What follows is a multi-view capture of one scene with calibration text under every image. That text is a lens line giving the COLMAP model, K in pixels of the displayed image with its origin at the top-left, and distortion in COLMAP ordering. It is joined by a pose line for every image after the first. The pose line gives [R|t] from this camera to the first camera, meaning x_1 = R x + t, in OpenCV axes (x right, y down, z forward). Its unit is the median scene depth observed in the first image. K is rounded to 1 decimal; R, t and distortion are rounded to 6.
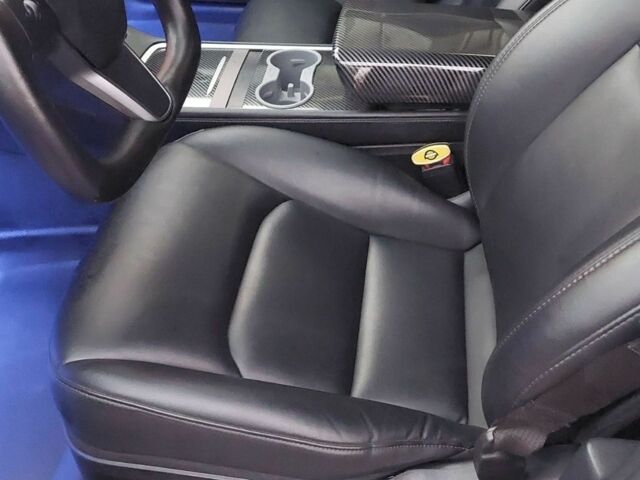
lens RADIAL K [[760.3, 0, 323.1], [0, 760.3, 232.5], [0, 0, 1]] dist [0.164271, -0.369985]
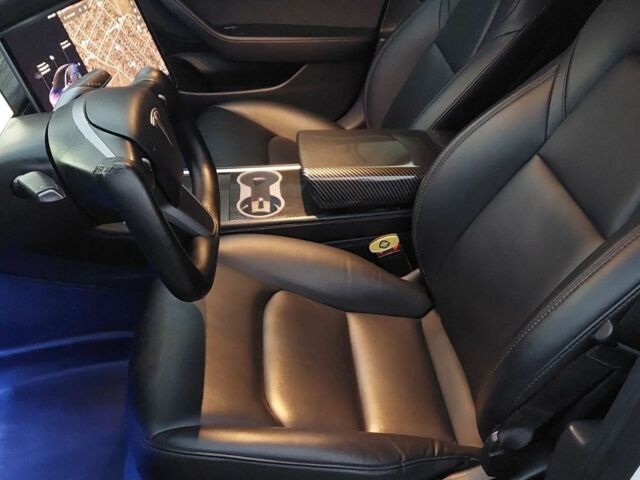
lens RADIAL K [[760.3, 0, 323.1], [0, 760.3, 232.5], [0, 0, 1]] dist [0.164271, -0.369985]
pose [[0.974383, -0.085032, 0.208198, -0.223819], [0.111425, 0.986683, -0.118498, 0.018866], [-0.195349, 0.138661, 0.970882, -0.222003]]
